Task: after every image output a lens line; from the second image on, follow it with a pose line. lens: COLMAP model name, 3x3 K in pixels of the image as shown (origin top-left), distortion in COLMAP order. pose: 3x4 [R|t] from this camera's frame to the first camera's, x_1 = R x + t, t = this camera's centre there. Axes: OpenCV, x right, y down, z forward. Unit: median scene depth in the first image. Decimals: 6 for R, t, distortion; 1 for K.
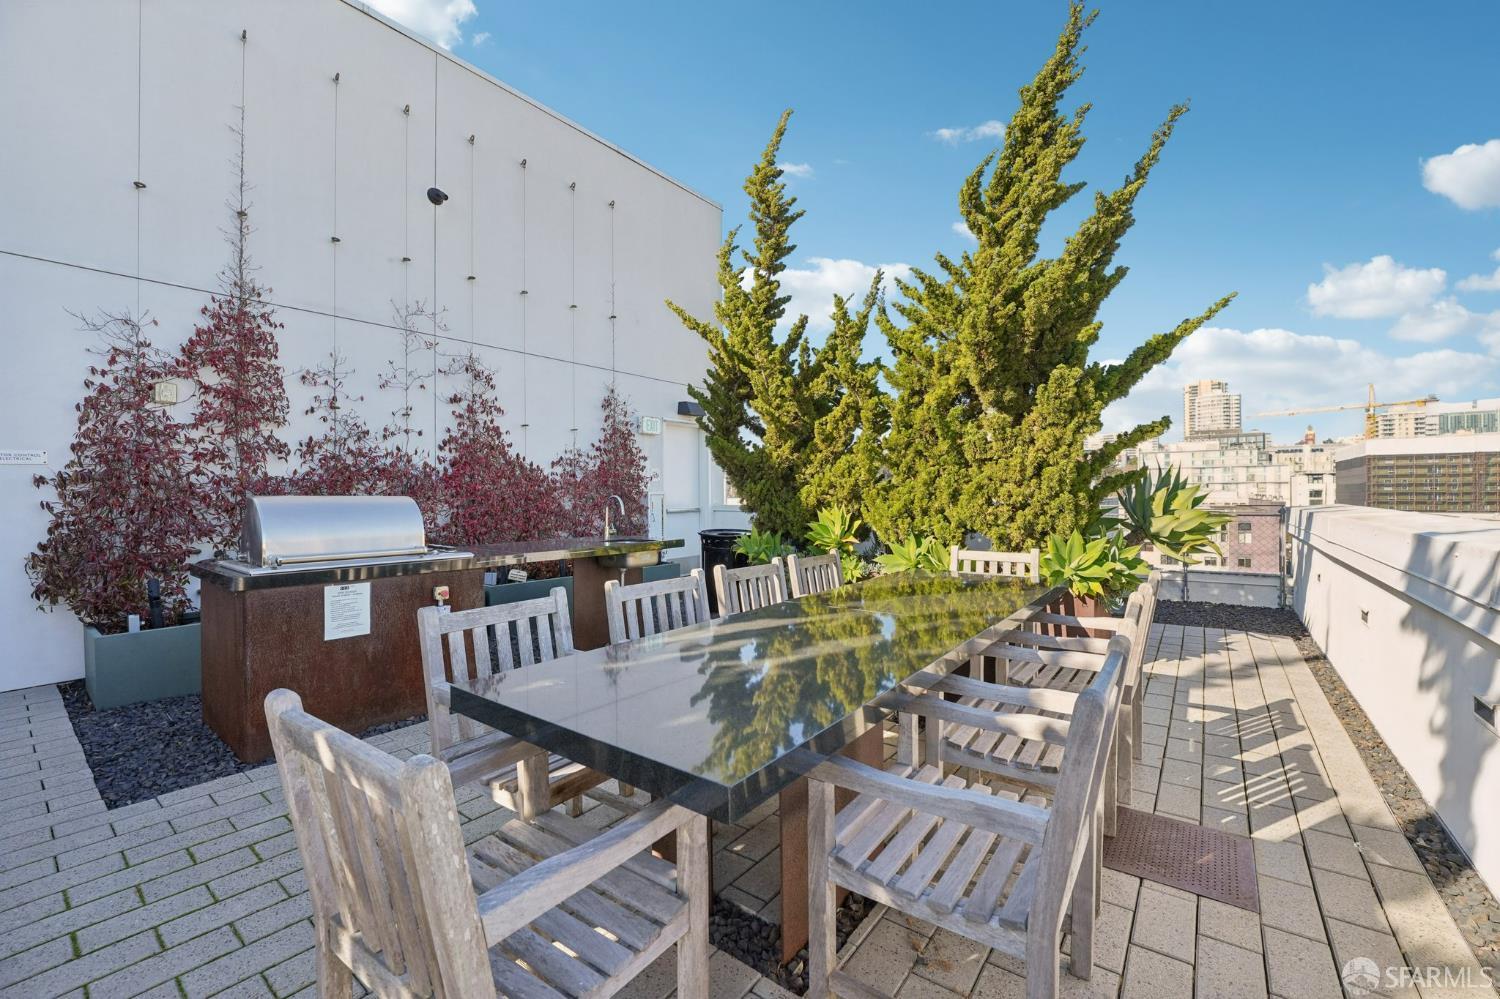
lens RADIAL K [[610.2, 0, 755.1], [0, 610.2, 496.1], [0, 0, 1]] dist [-0.031254, 0.004035]
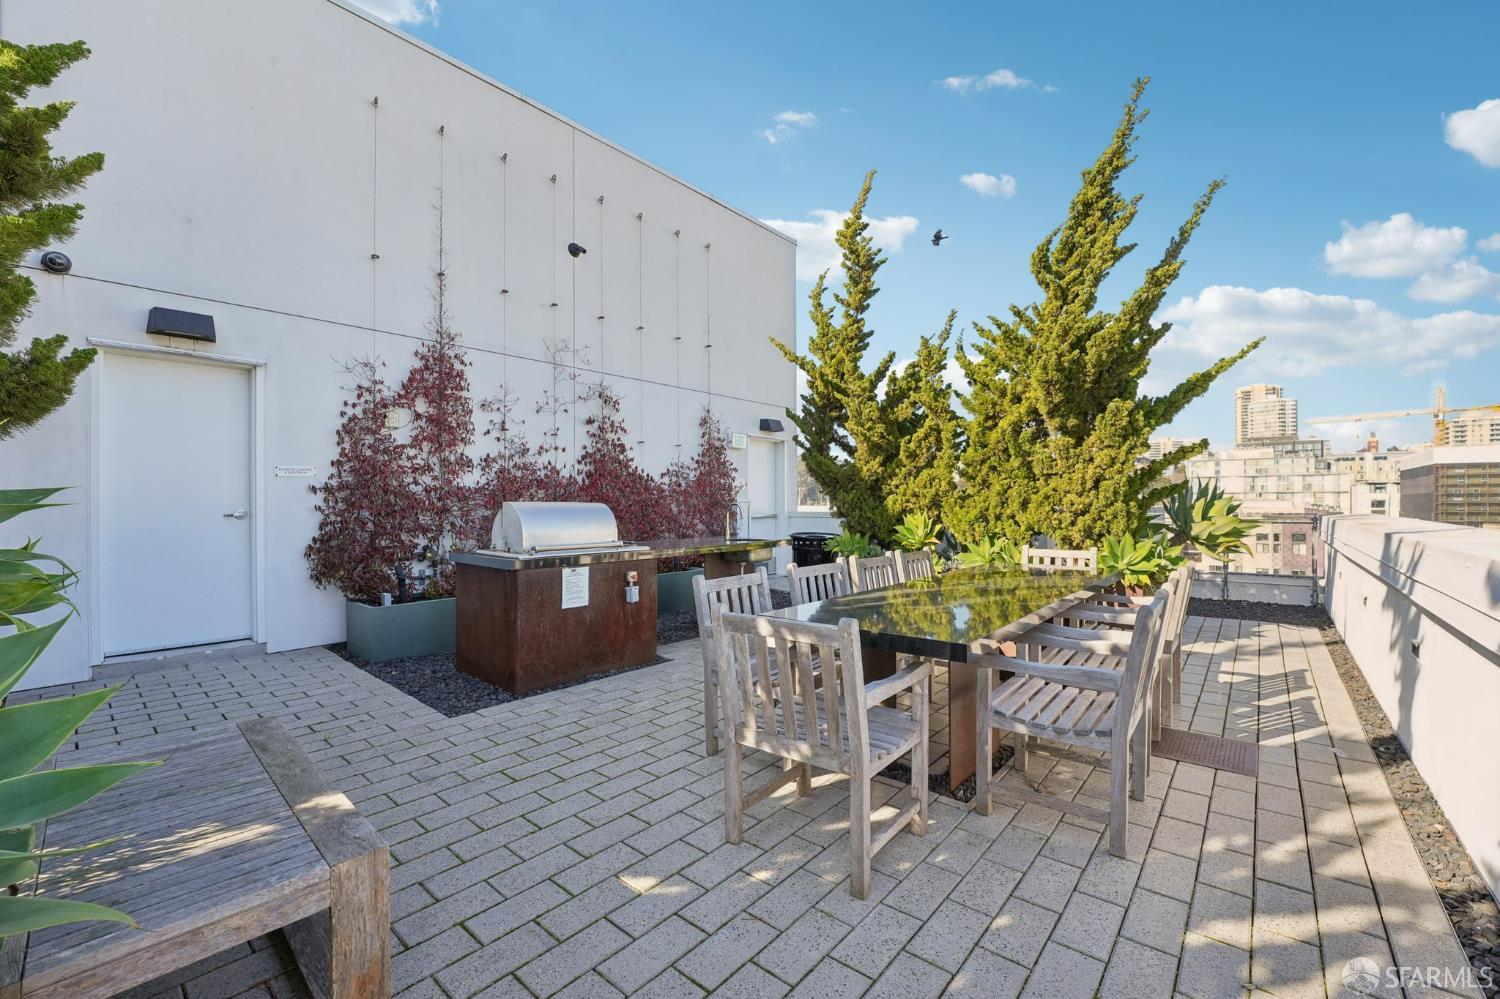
lens RADIAL K [[637.0, 0, 739.9], [0, 637.0, 503.6], [0, 0, 1]] dist [-0.029562, 0.002582]
pose [[0.998578, 0.004409, -0.053133, -0.143471], [-0.004435, 0.999990, -0.000363, 0.001485], [0.053131, 0.000598, 0.998587, -0.243625]]
